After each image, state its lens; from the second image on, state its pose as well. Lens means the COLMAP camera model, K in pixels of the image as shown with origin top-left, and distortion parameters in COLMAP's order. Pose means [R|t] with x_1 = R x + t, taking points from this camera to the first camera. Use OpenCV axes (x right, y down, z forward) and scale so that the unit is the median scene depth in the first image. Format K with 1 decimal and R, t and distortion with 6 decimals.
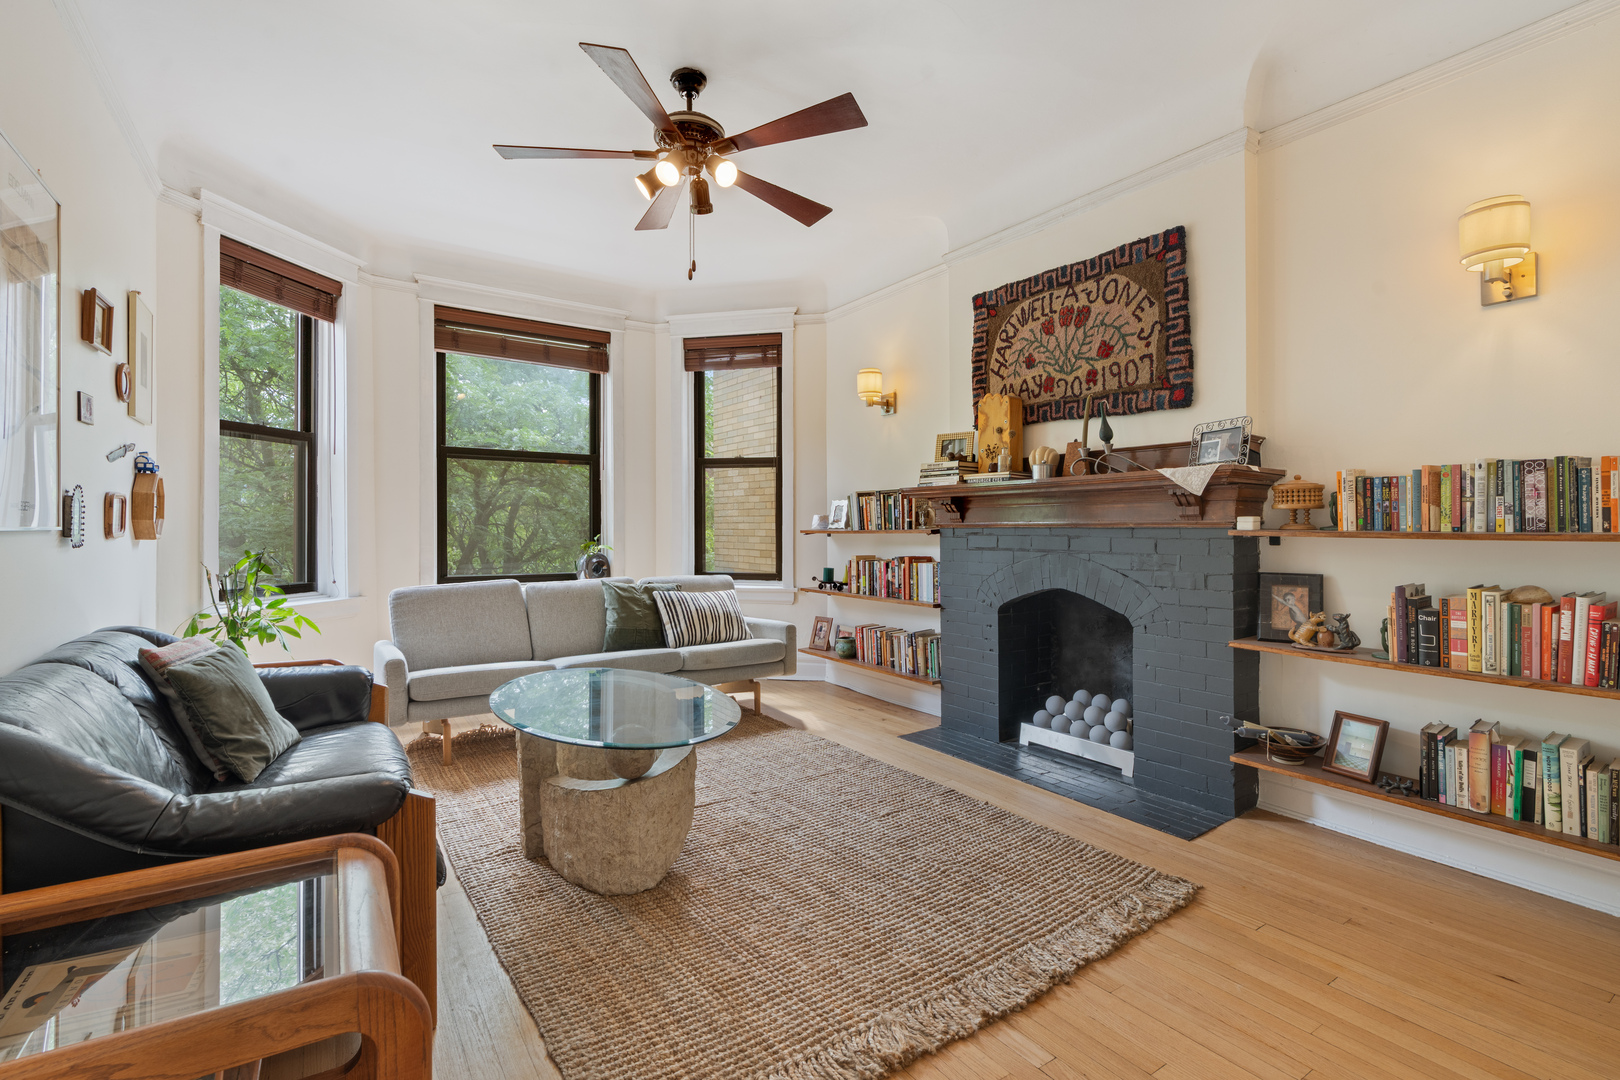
lens RADIAL K [[729.8, 0, 799.7], [0, 729.8, 536.3], [0, 0, 1]] dist [-0.011692, 0.000423]
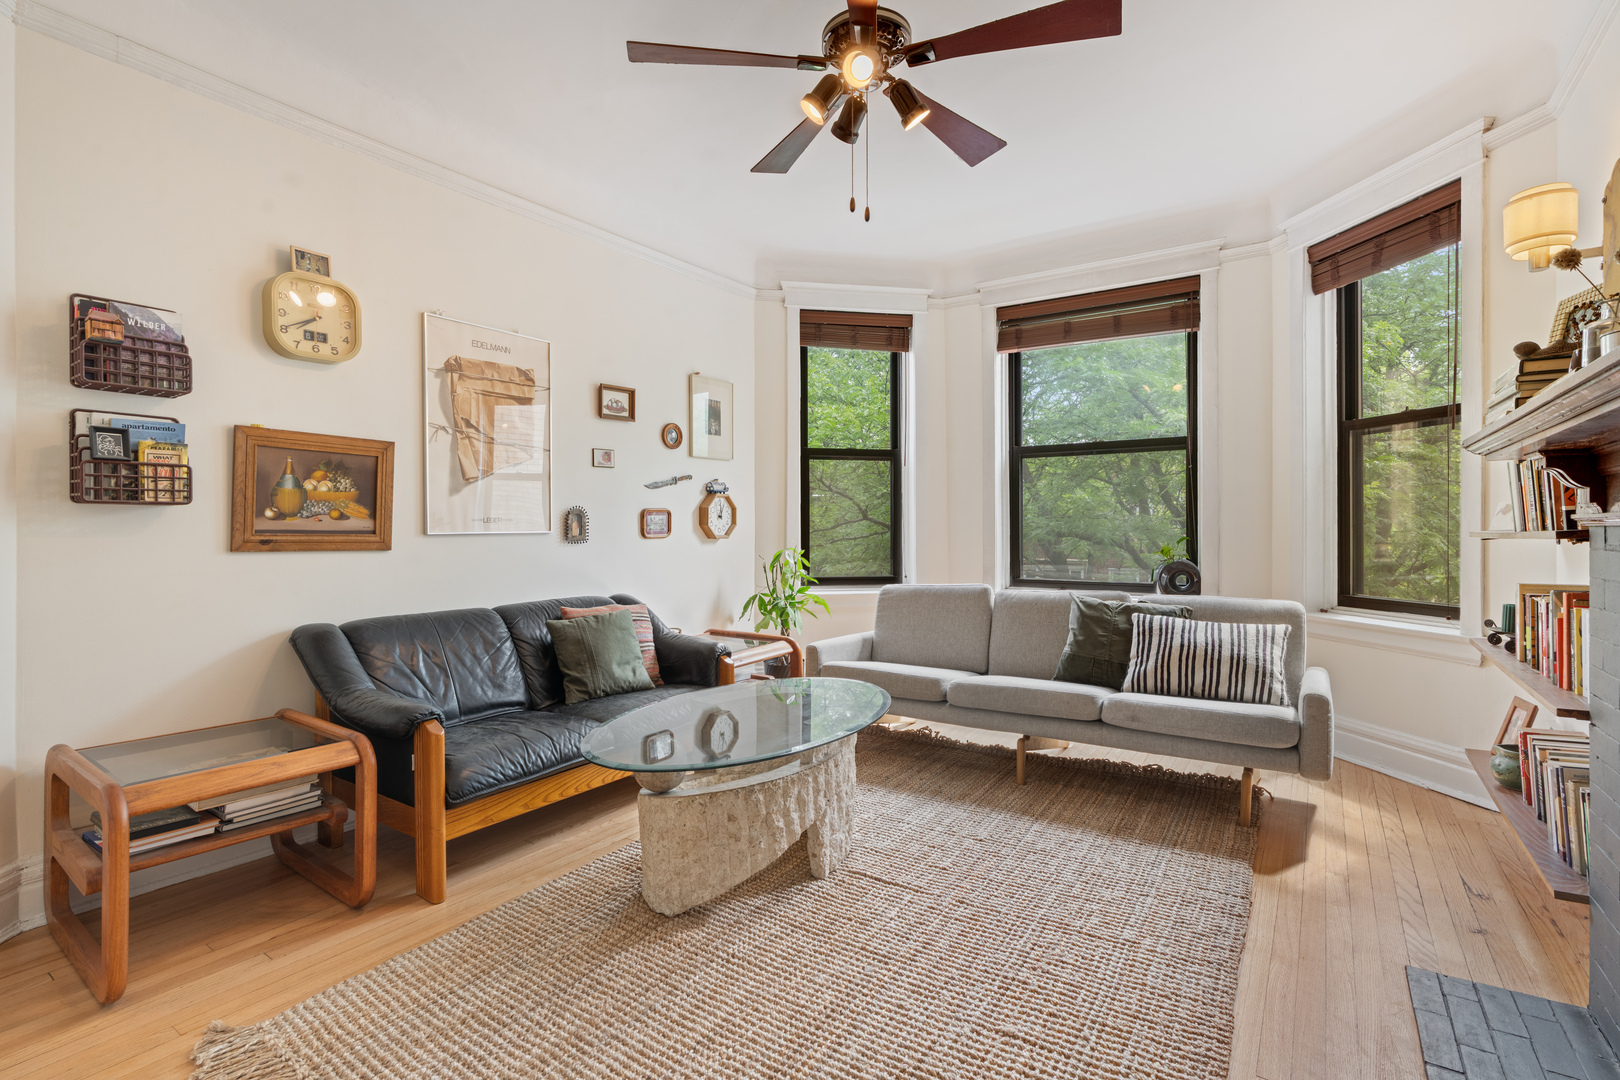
lens RADIAL K [[729.8, 0, 799.7], [0, 729.8, 536.3], [0, 0, 1]] dist [-0.011692, 0.000423]
pose [[0.391389, 0.003900, -0.920217, 0.370220], [-0.005276, 0.999984, 0.001994, -0.002808], [0.920210, 0.004074, 0.391404, 0.406656]]
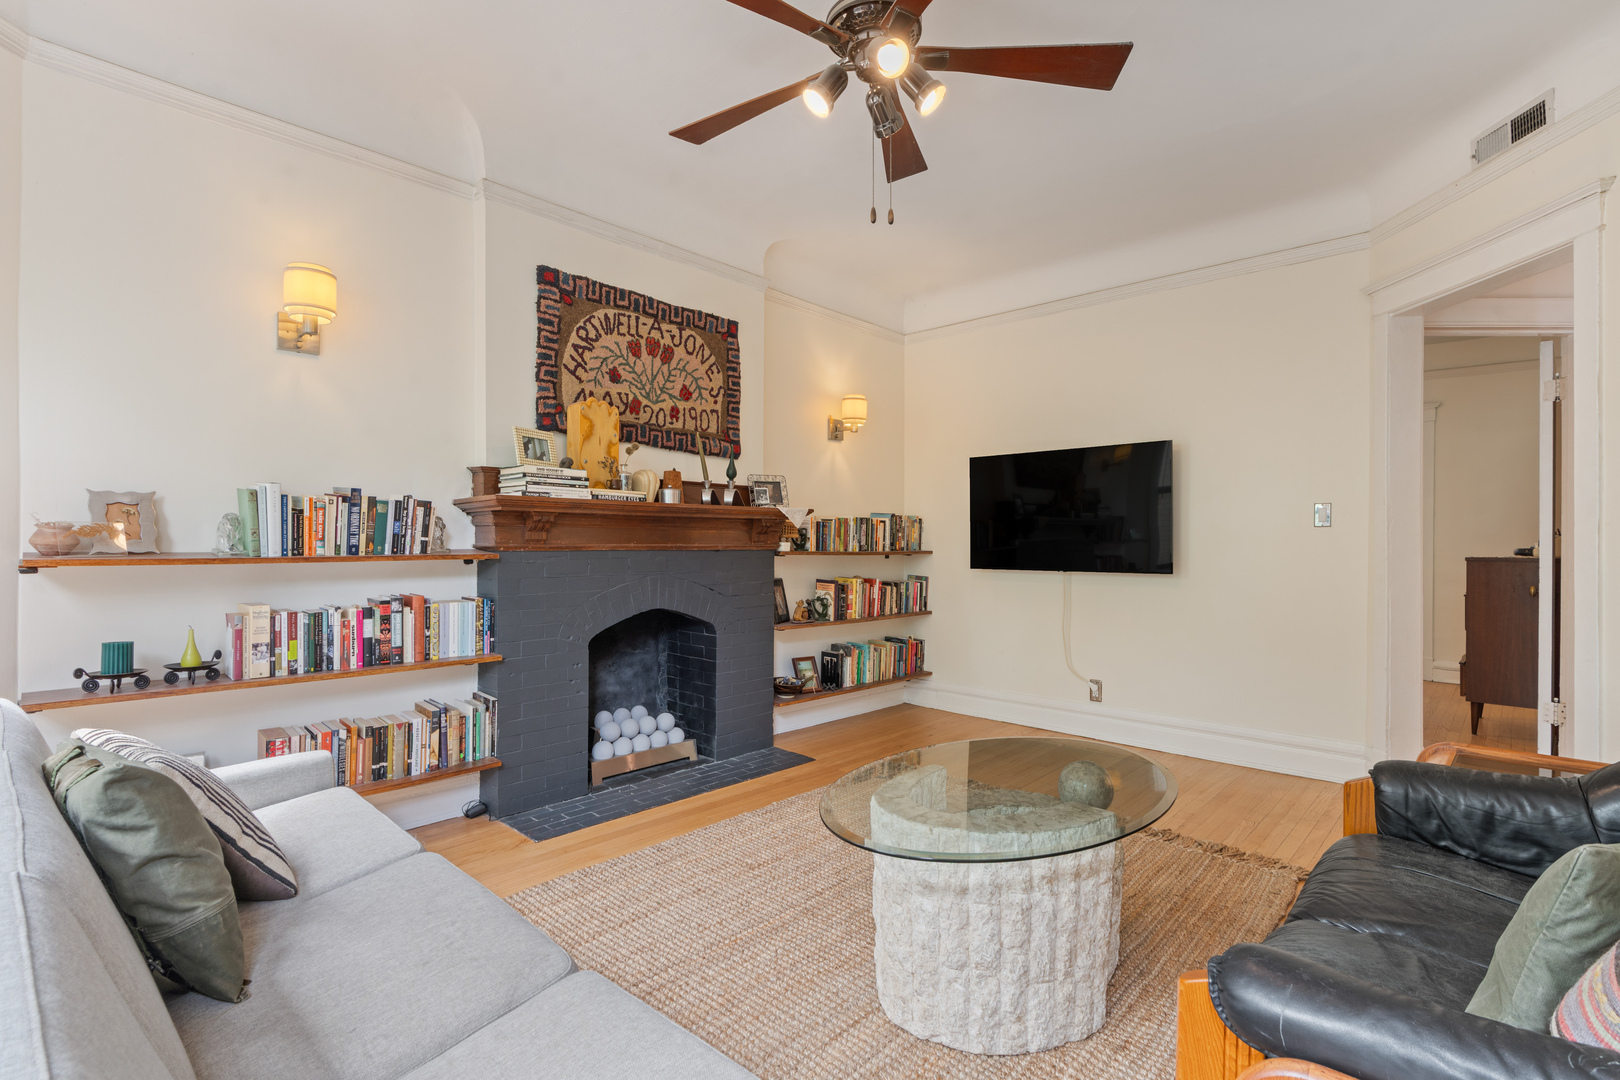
lens RADIAL K [[768.7, 0, 805.1], [0, 768.7, 531.8], [0, 0, 1]] dist [-0.003007, -0.000692]
pose [[-0.218520, 0.004974, 0.975820, -0.616569], [-0.000299, 0.999987, -0.005165, -0.026328], [-0.975832, -0.001420, -0.218515, 0.840980]]
